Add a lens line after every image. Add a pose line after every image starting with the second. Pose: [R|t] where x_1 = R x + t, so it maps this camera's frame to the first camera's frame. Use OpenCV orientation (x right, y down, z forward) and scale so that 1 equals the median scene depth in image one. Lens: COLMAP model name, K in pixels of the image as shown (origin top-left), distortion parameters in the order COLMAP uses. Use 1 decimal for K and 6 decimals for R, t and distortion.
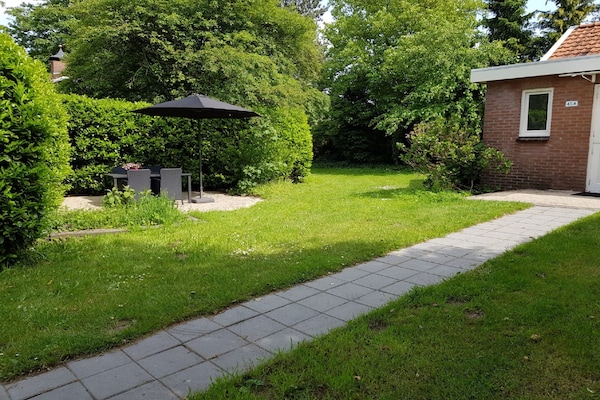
lens RADIAL K [[428.8, 0, 301.9], [0, 428.8, 207.3], [0, 0, 1]] dist [0.109573, -0.218862]
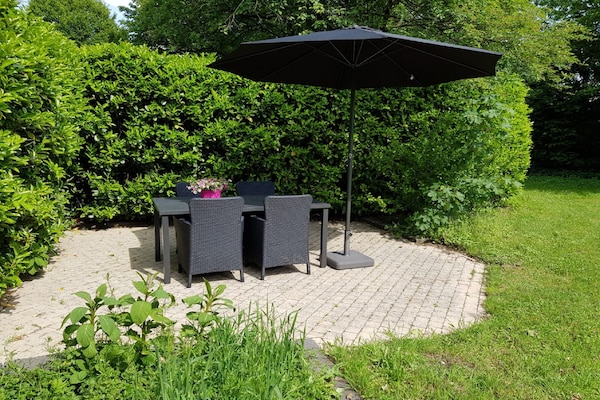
lens RADIAL K [[428.8, 0, 301.9], [0, 428.8, 207.3], [0, 0, 1]] dist [0.109573, -0.218862]
pose [[0.965502, 0.058761, -0.253680, -0.151877], [-0.054363, 0.998225, 0.024318, -0.075522], [0.254659, -0.009688, 0.966982, 0.496886]]
